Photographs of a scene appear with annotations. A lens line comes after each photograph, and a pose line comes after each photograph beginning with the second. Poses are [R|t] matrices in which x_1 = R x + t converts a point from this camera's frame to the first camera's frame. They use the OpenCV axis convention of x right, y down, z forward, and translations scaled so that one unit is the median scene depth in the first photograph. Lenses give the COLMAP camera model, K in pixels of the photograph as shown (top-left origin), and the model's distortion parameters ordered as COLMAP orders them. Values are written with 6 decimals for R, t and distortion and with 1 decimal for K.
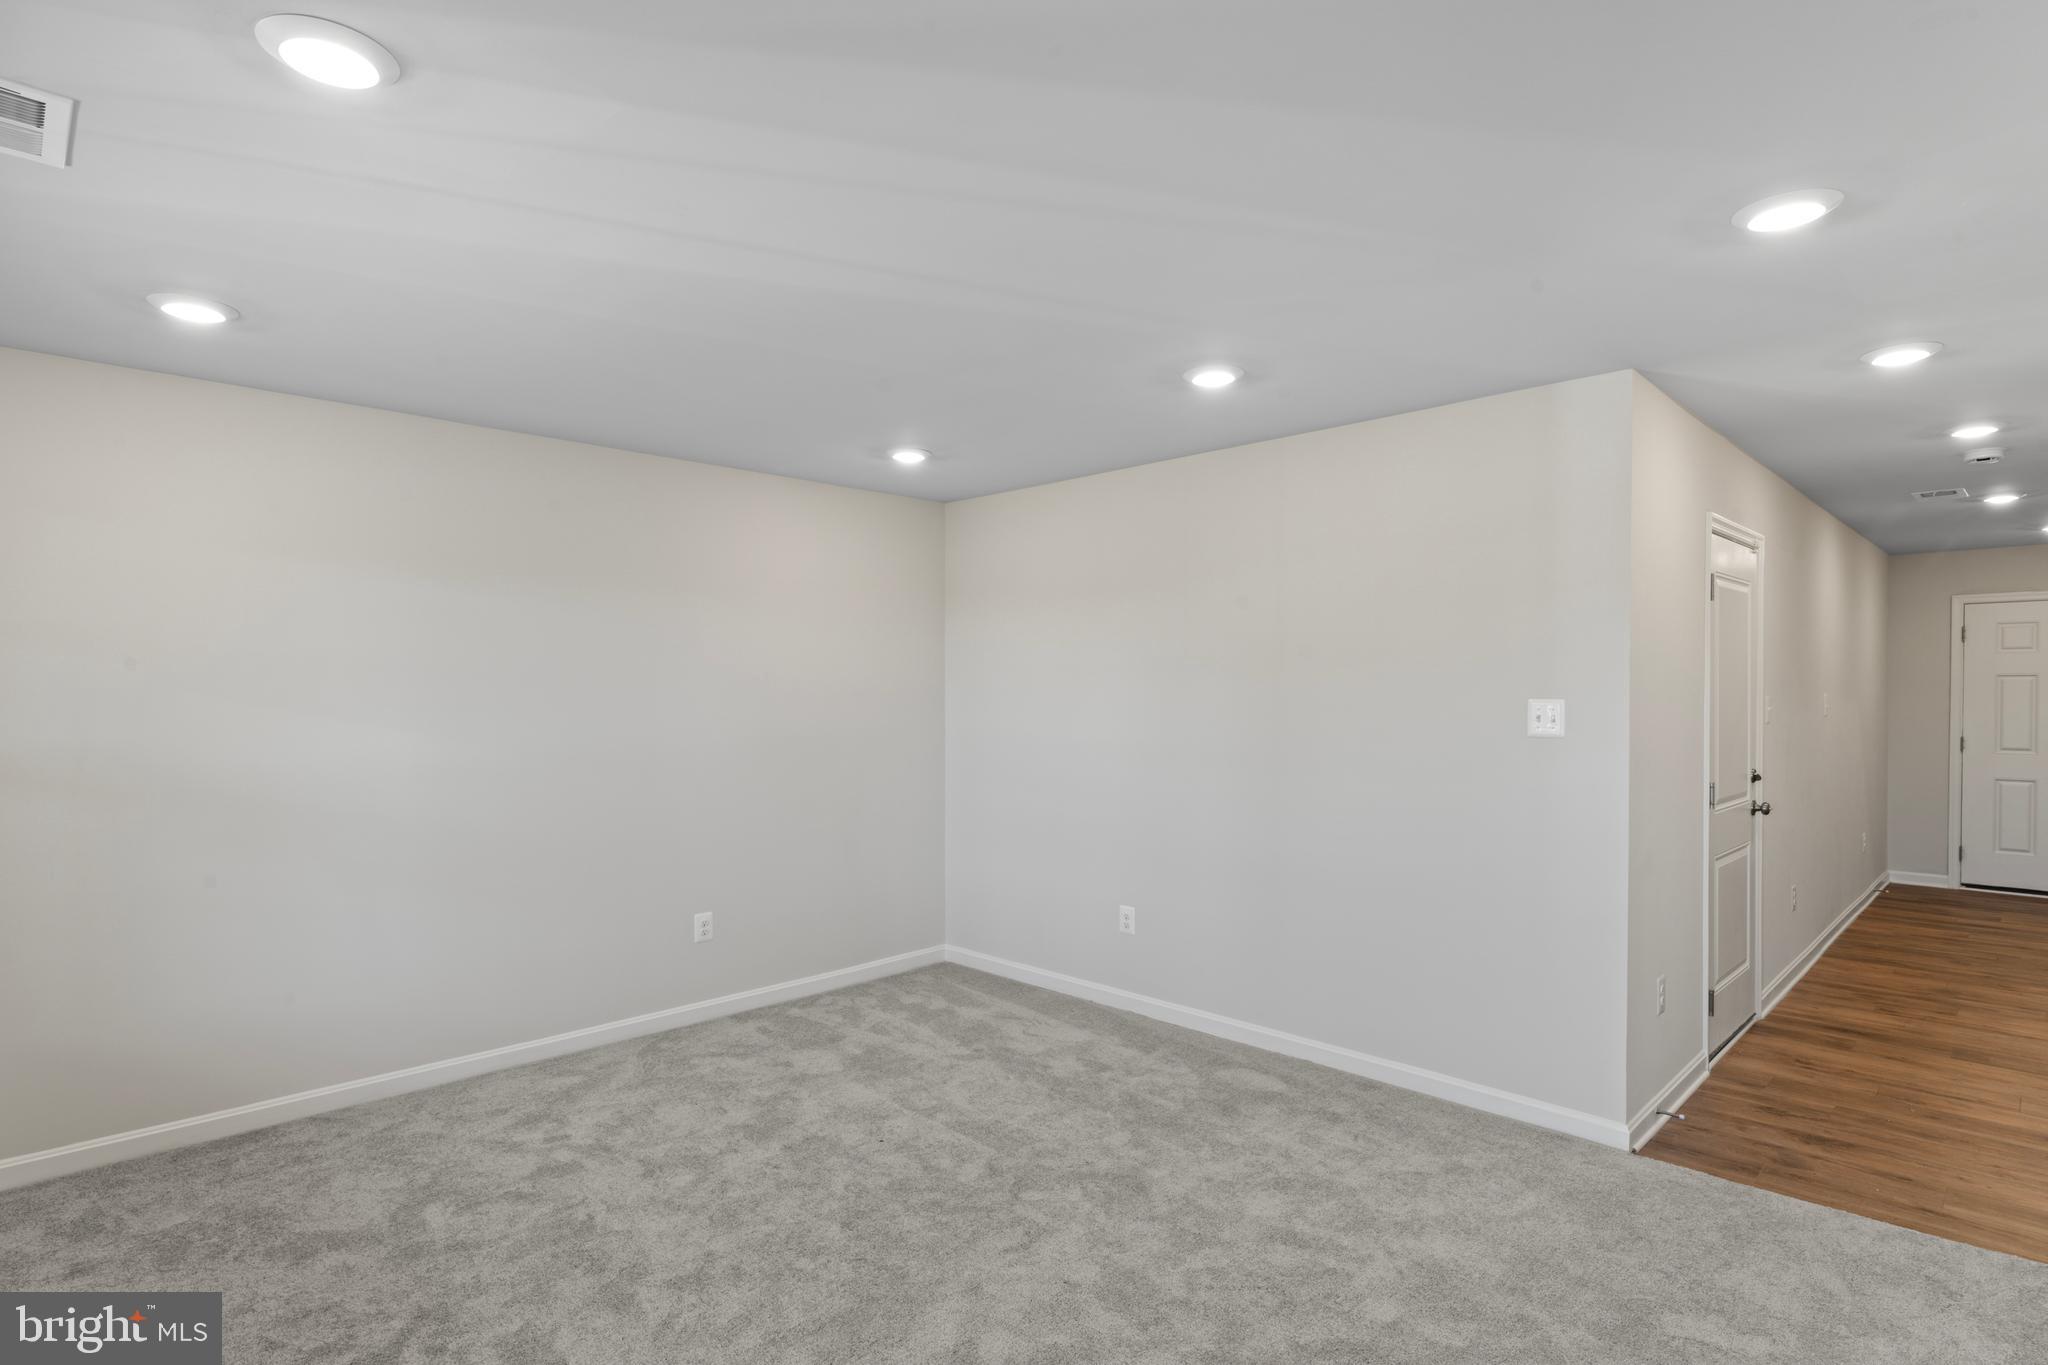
lens RADIAL K [[1062.3, 0, 1028.2], [0, 1062.3, 721.7], [0, 0, 1]] dist [0.013401, -0.000253]
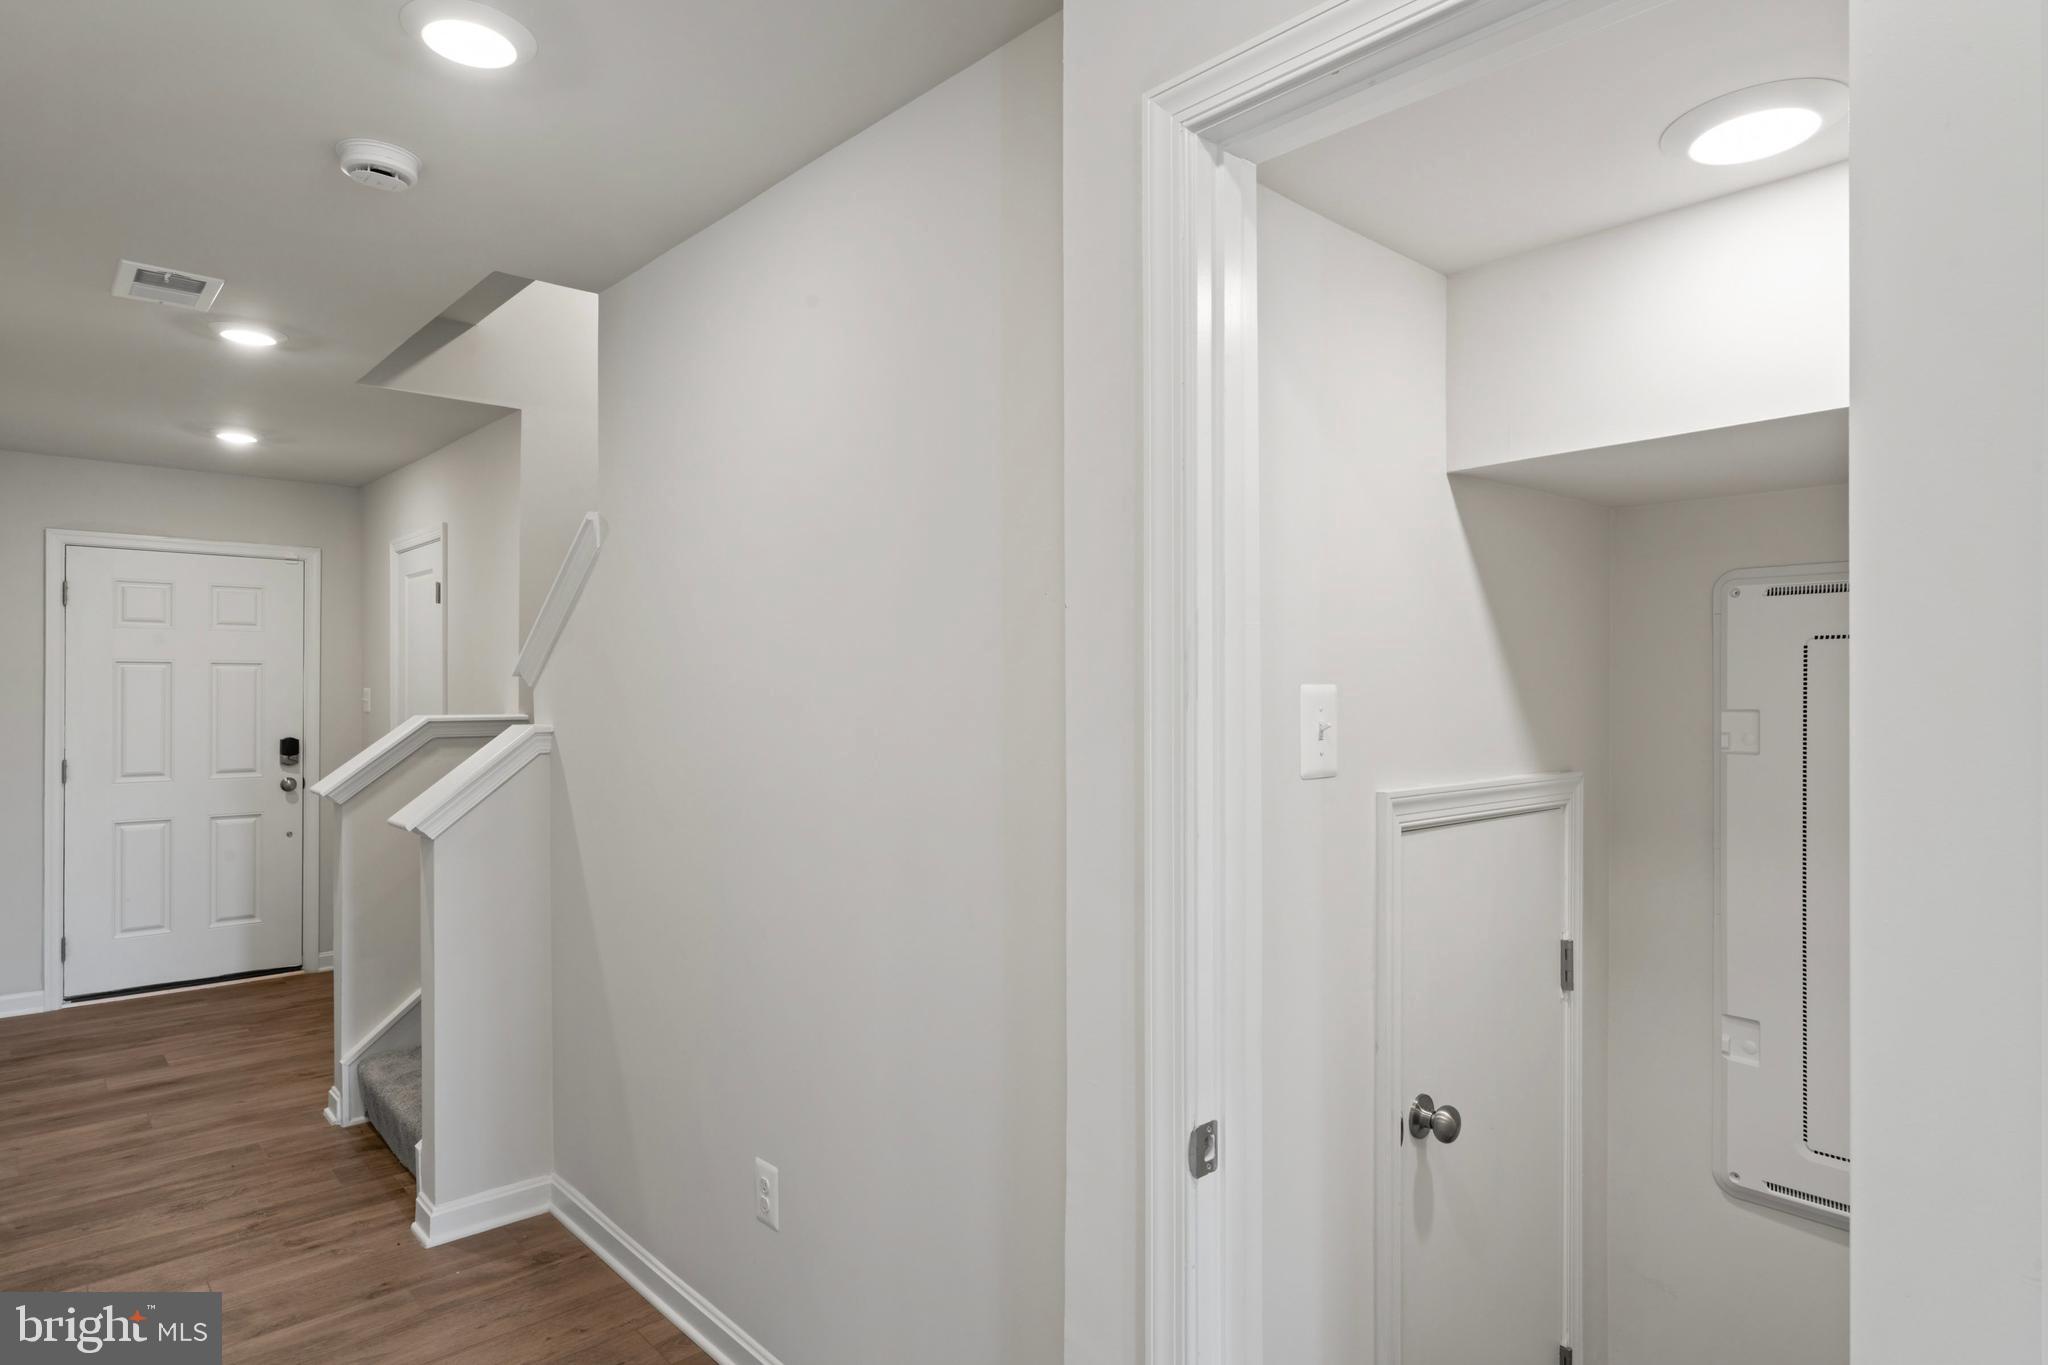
lens RADIAL K [[1141.4, 0, 1024.0], [0, 1141.4, 682.5], [0, 0, 1]] dist [-0.001703, 0.000684]
pose [[0.055470, 0.009670, 0.998414, 0.254234], [0.019885, 0.999744, -0.010788, -0.012334], [-0.998262, 0.020452, 0.055263, 0.425321]]
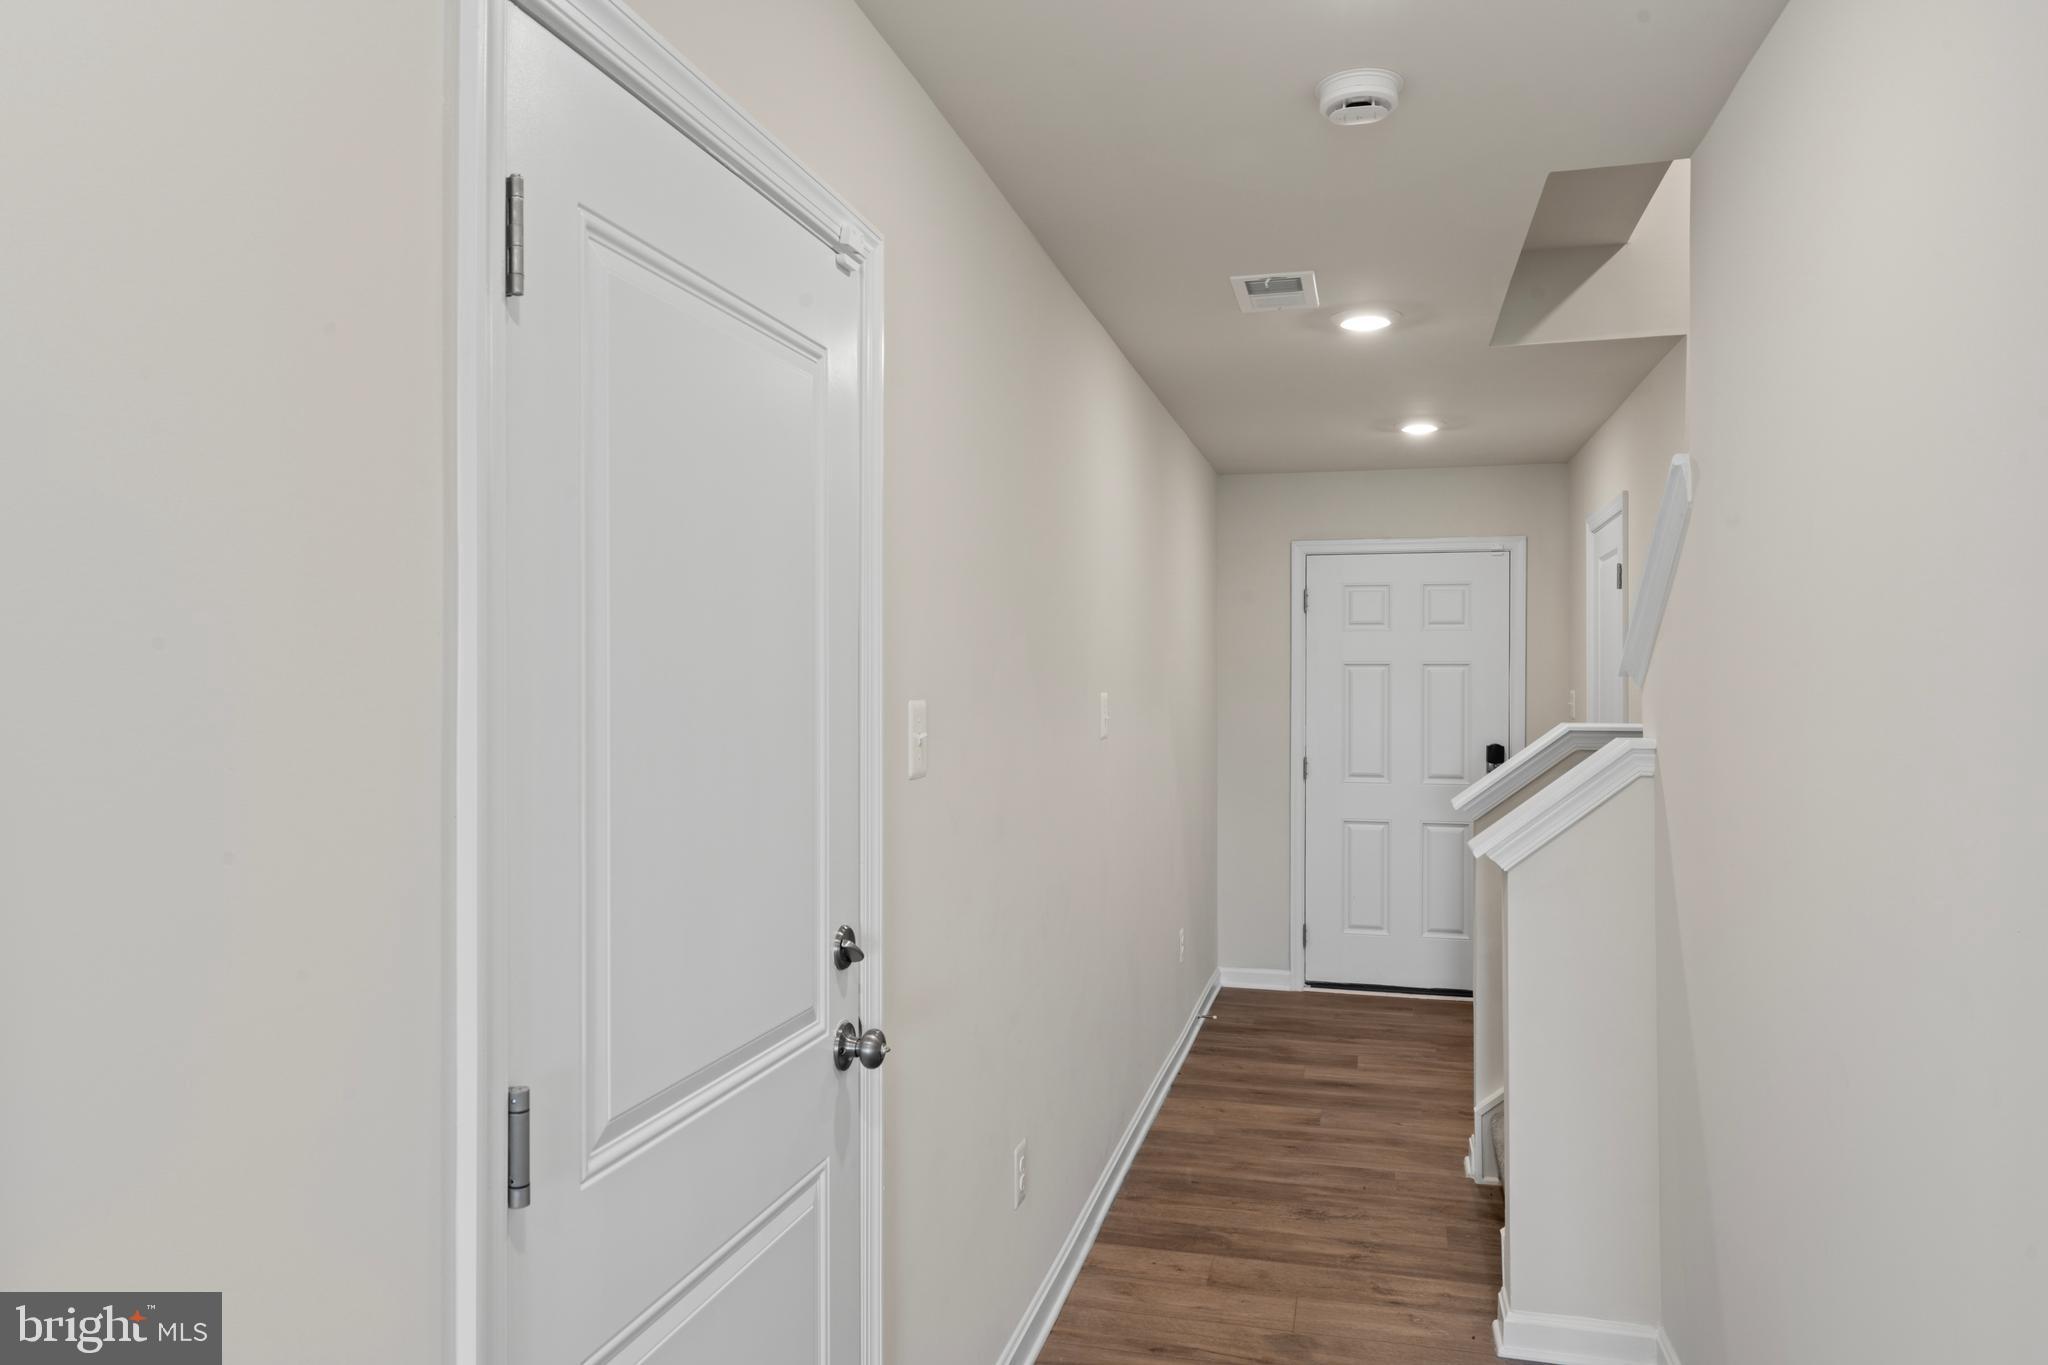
lens RADIAL K [[1351.8, 0, 1024.0], [0, 1351.8, 682.5], [0, 0, 1]] dist [0.007801, 0.001177]
pose [[0.868440, 0.009171, 0.495709, 0.321193], [0.003356, 0.999697, -0.024375, -0.012111], [-0.495783, 0.022832, 0.868146, 0.378265]]
